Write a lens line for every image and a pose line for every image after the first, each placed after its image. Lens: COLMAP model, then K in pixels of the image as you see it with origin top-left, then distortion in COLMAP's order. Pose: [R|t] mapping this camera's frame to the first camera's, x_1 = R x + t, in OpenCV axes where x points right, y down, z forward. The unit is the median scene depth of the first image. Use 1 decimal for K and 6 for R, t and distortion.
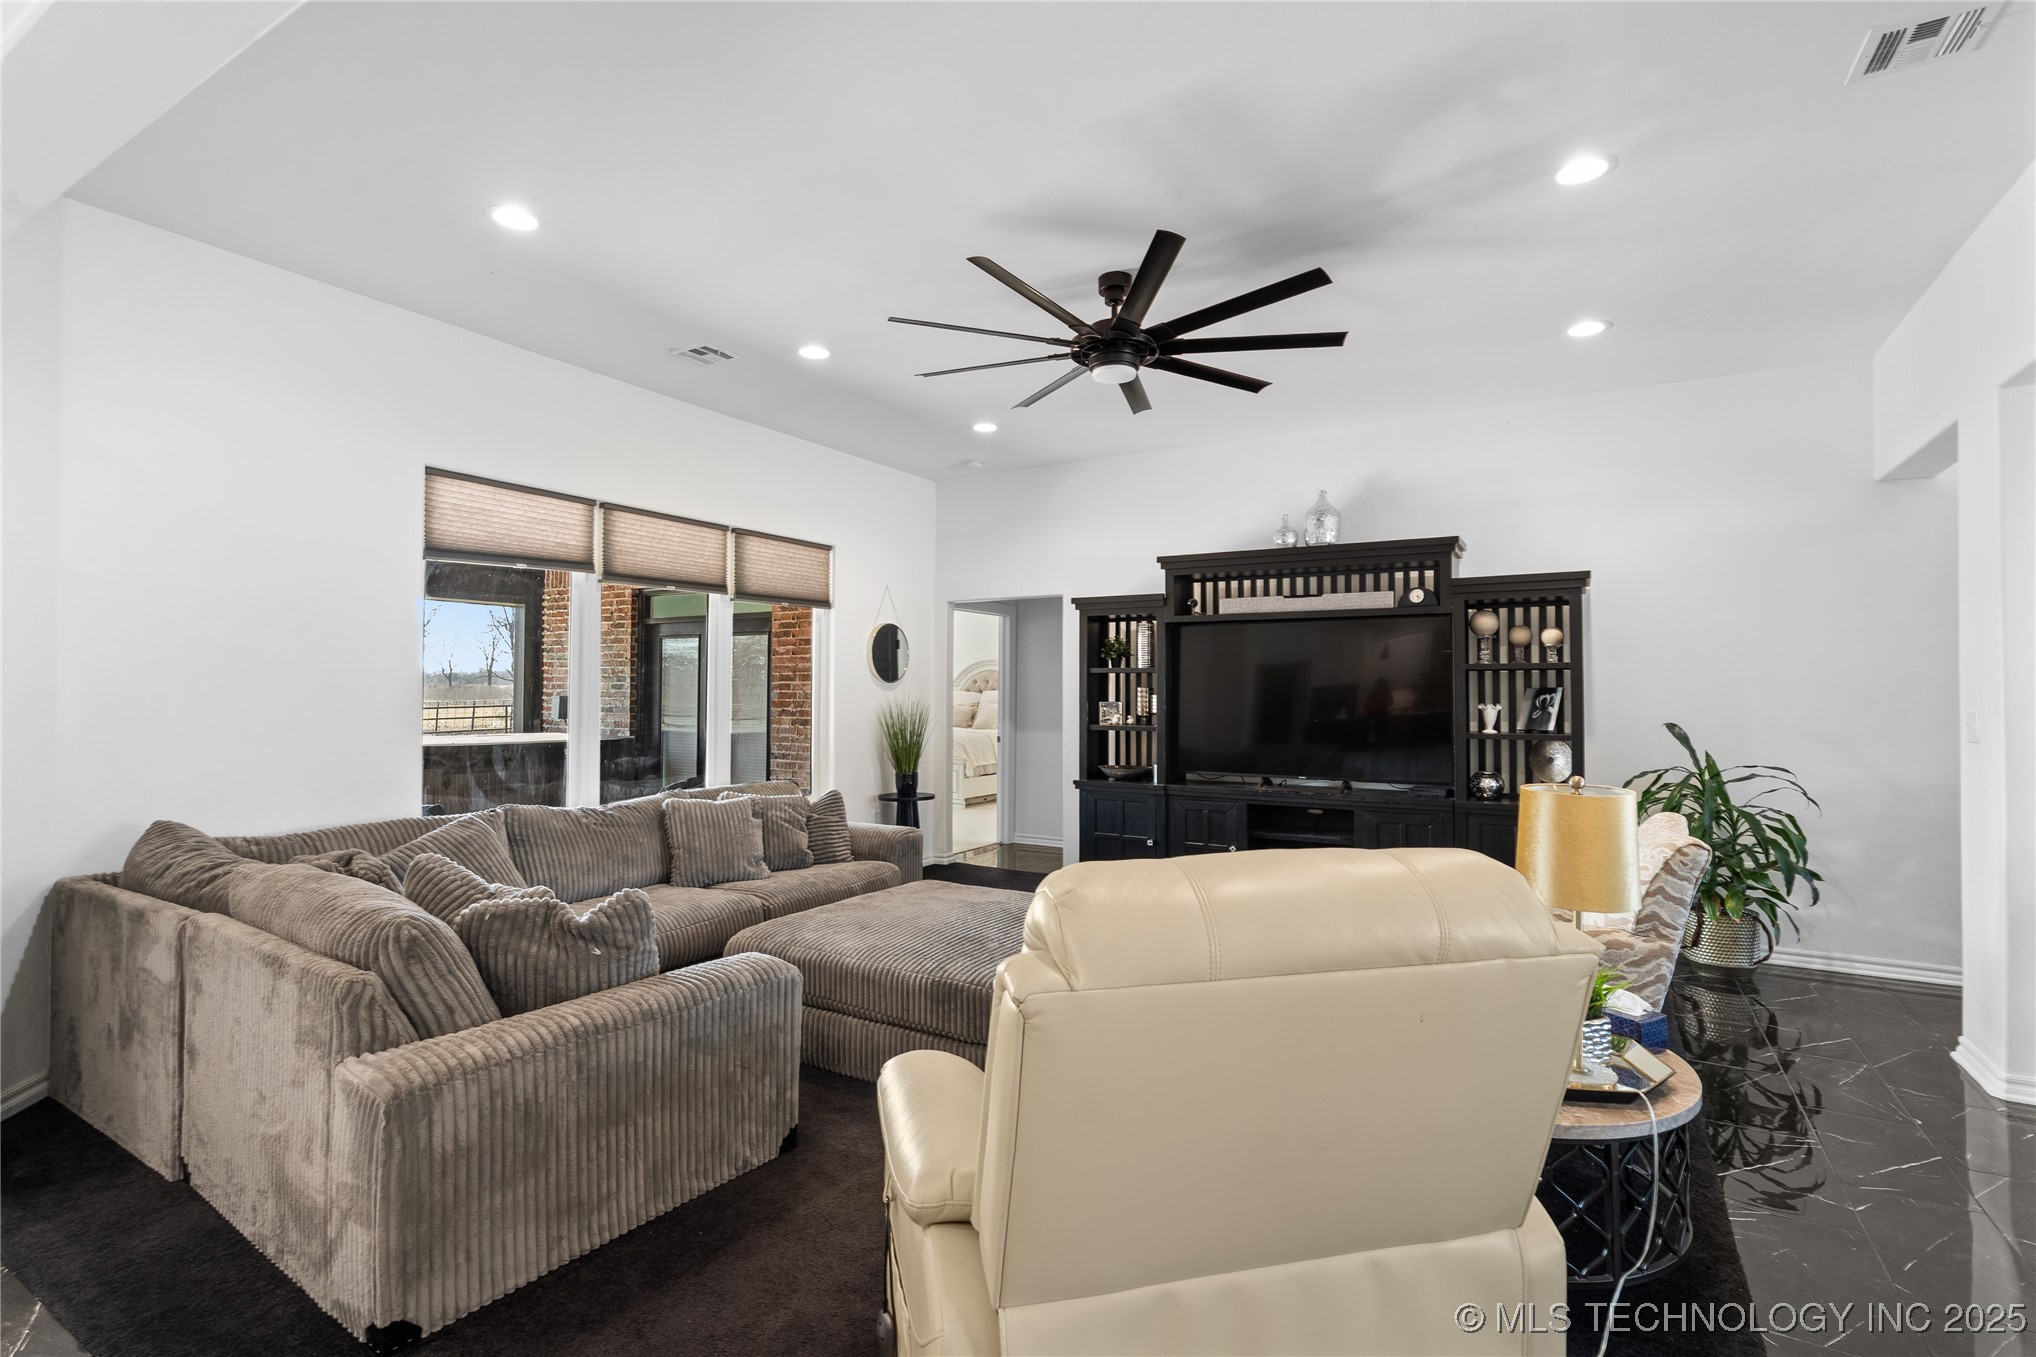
lens RADIAL K [[946.1, 0, 1028.6], [0, 946.1, 681.3], [0, 0, 1]] dist [-0.000760, 0.003250]
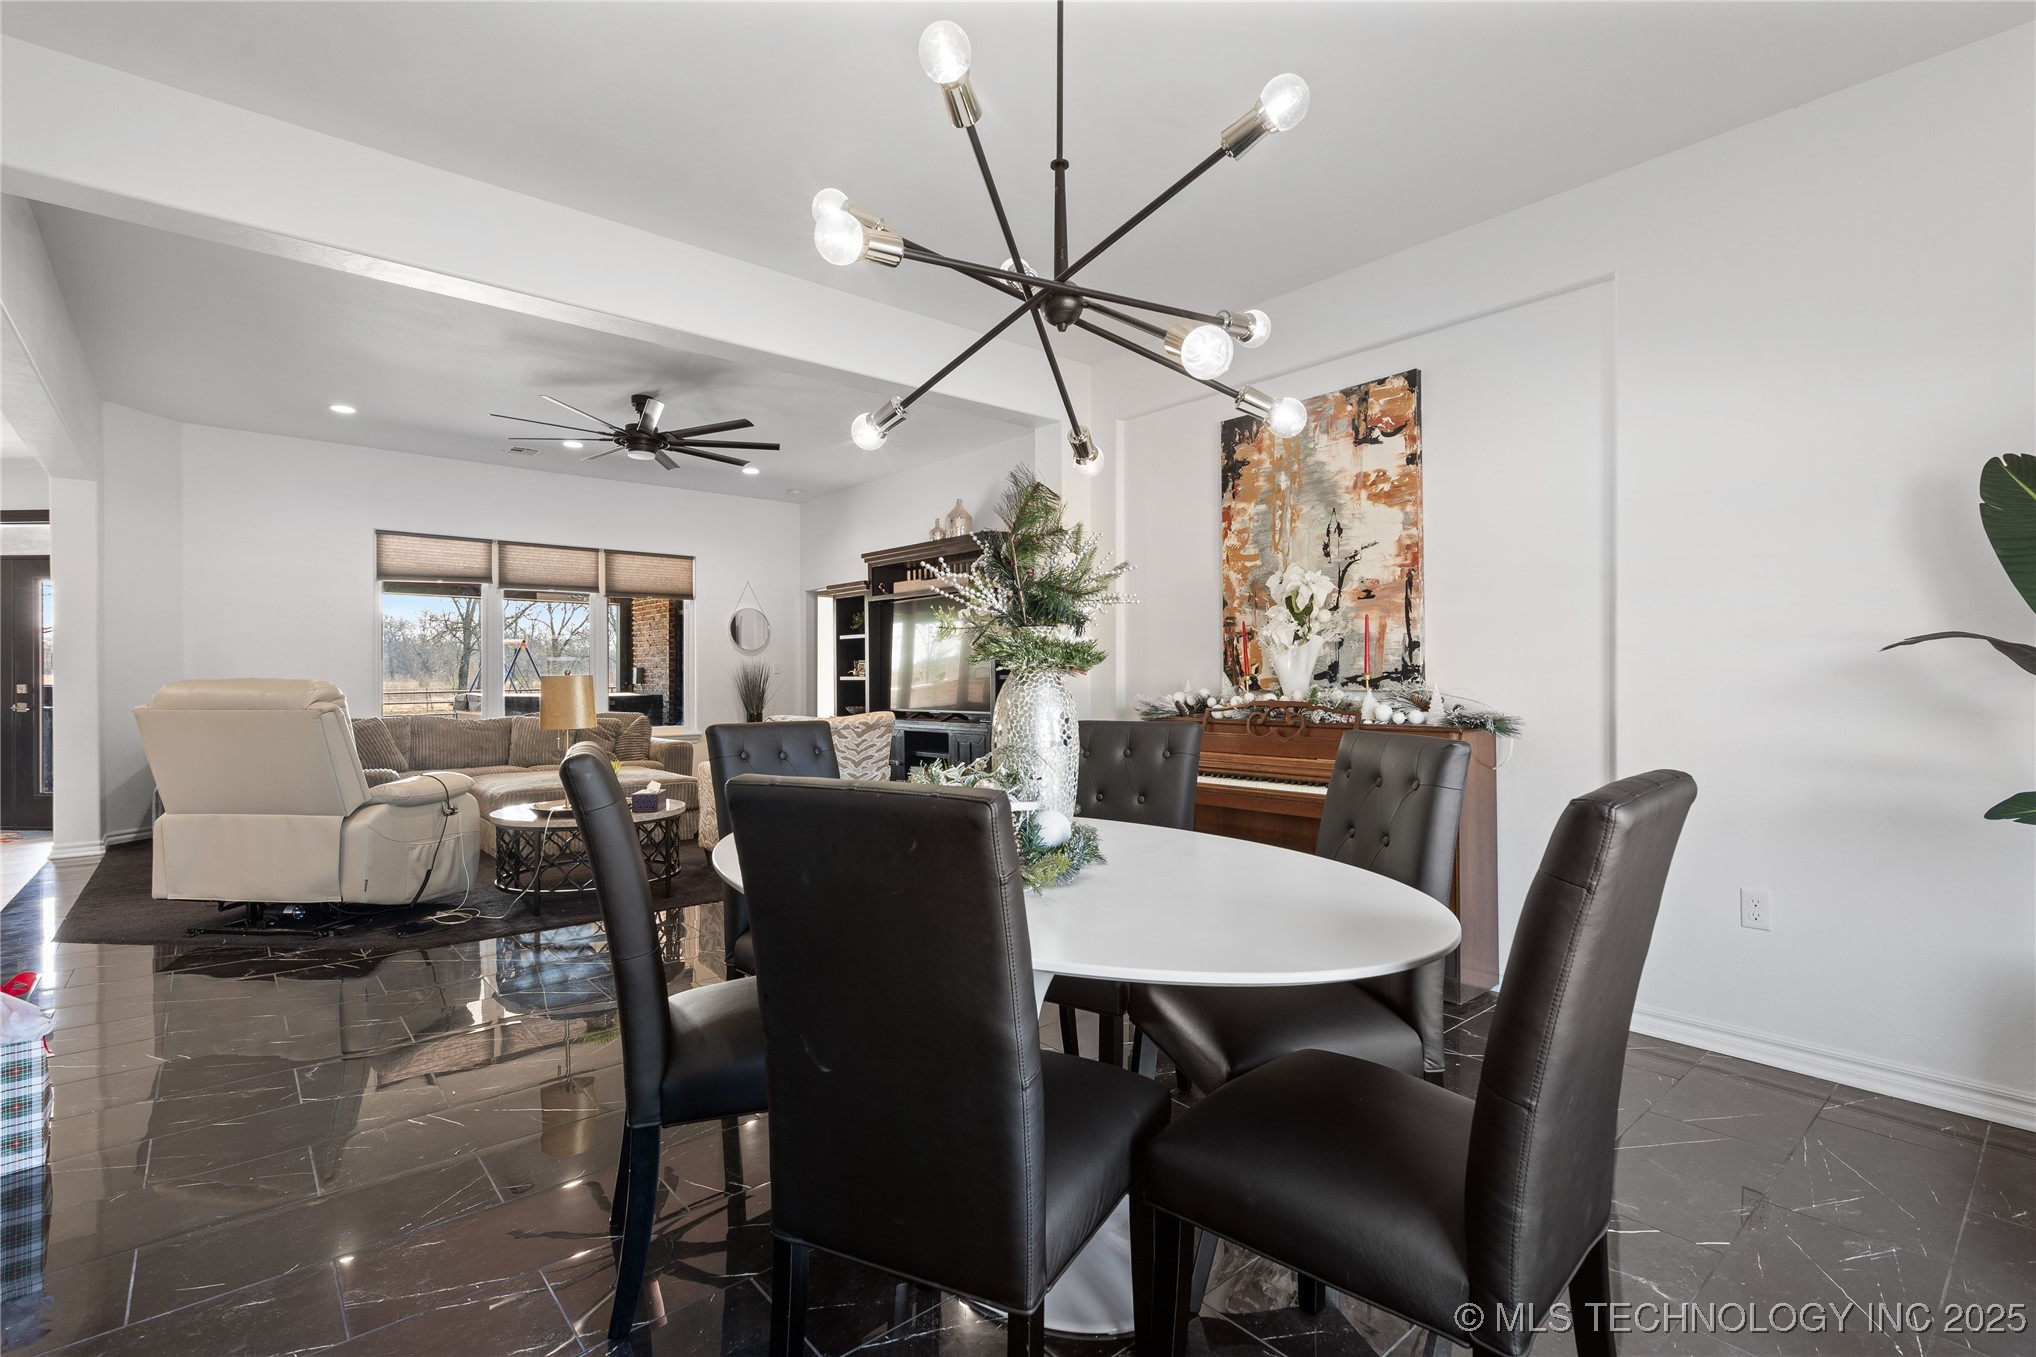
lens RADIAL K [[946.1, 0, 1027.6], [0, 946.1, 679.3], [0, 0, 1]] dist [-0.000760, 0.003250]
pose [[0.948516, -0.007615, -0.316638, 0.807331], [0.011227, 0.999891, 0.009587, 0.041818], [0.316530, -0.012648, 0.948498, -0.243939]]
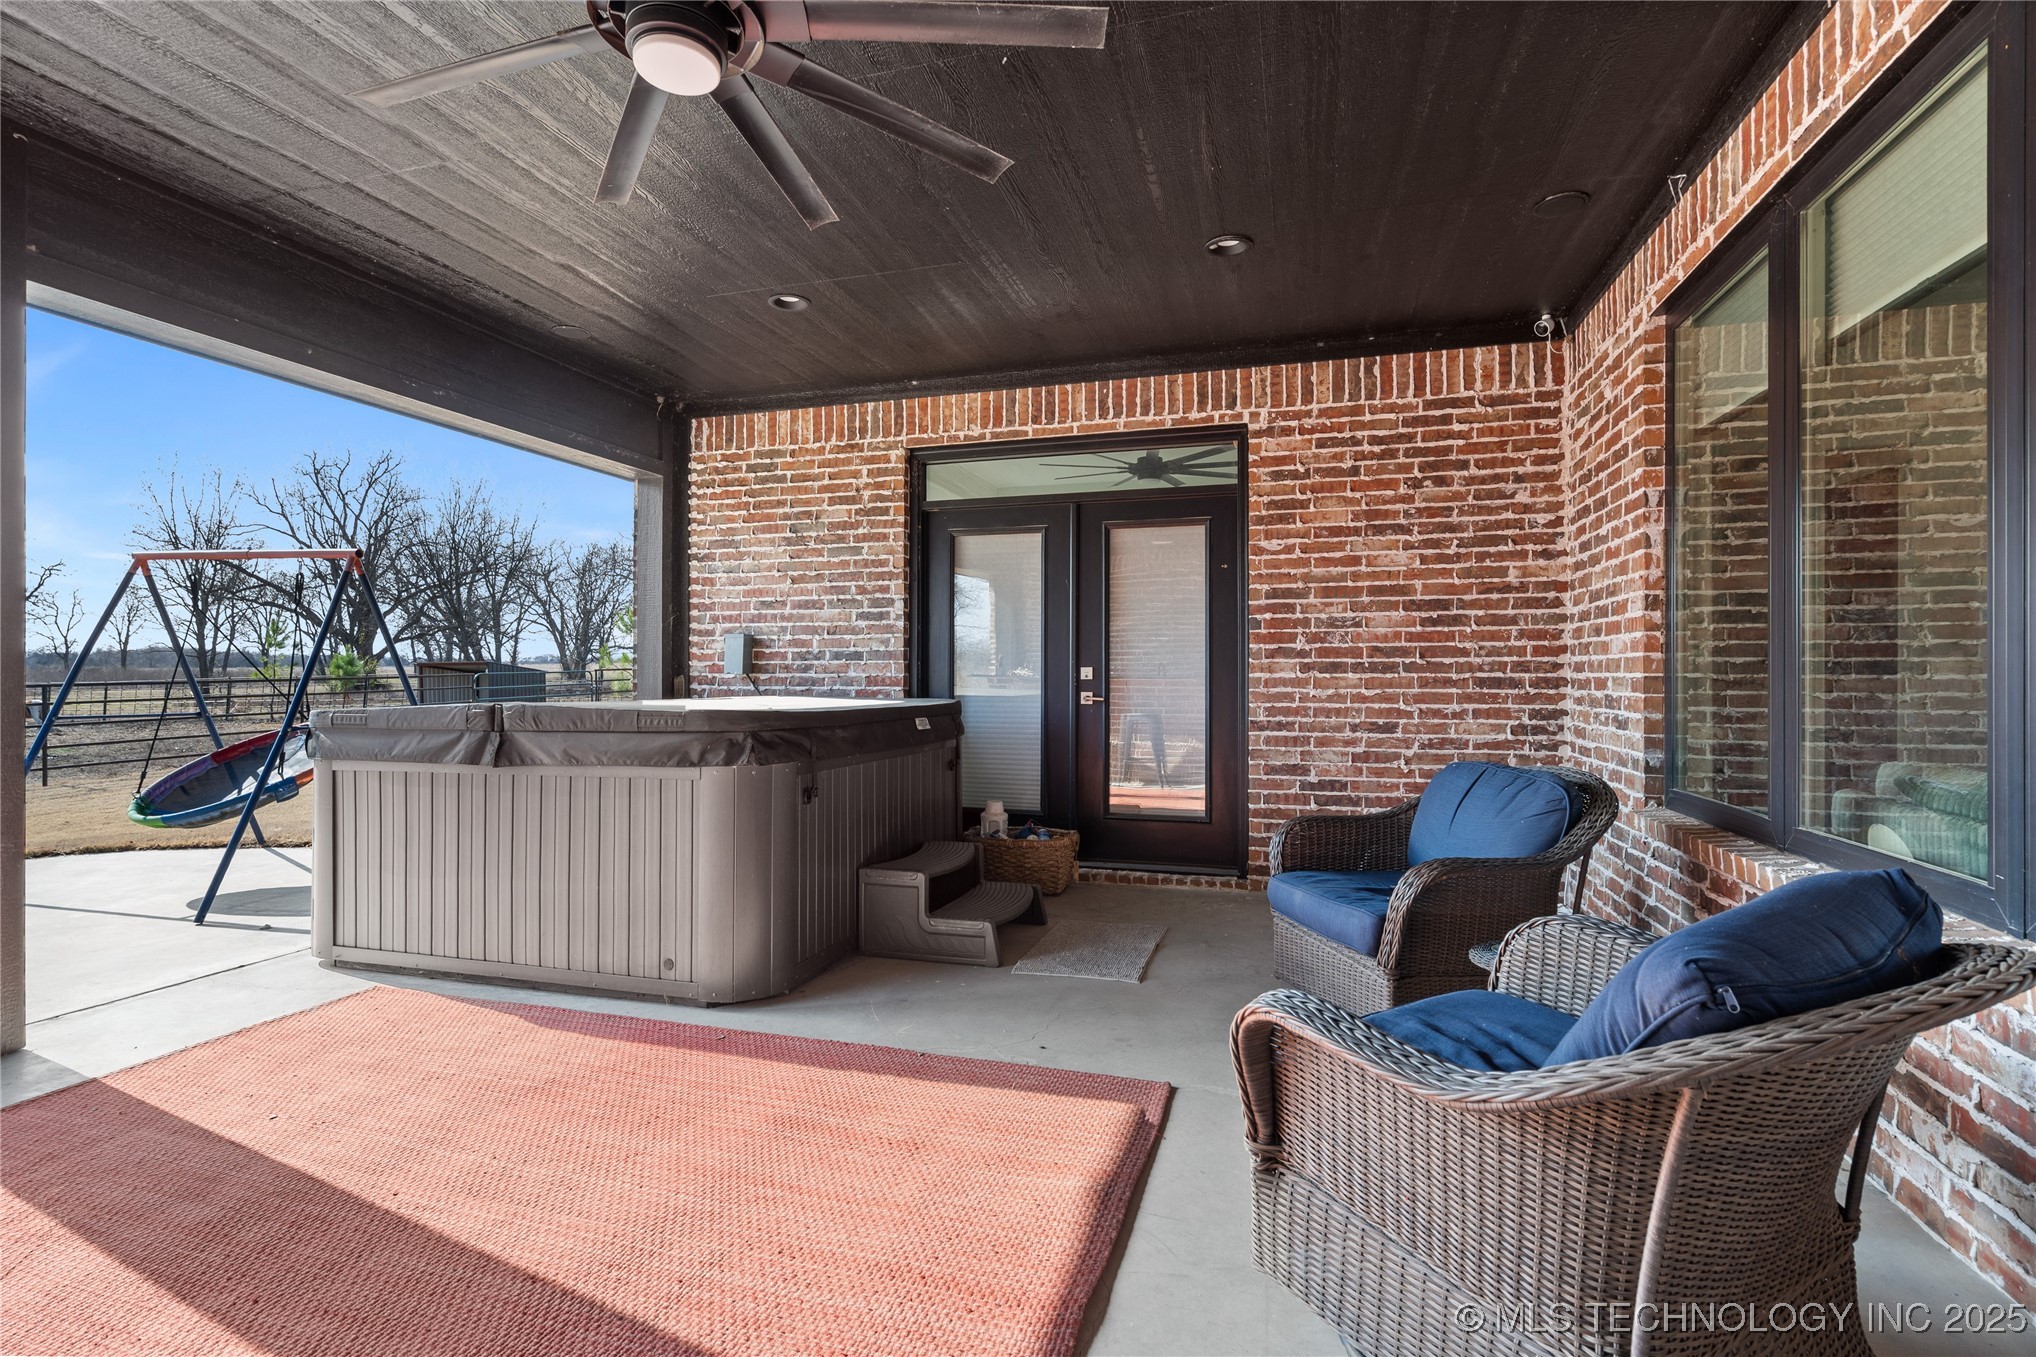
lens RADIAL K [[946.1, 0, 1018.5], [0, 946.1, 668.5], [0, 0, 1]] dist [-0.000760, 0.003250]
pose [[0.967773, -0.007663, 0.251707, -0.576207], [0.004261, 0.999892, 0.014057, 0.034930], [-0.251788, -0.012531, 0.967701, 0.478394]]
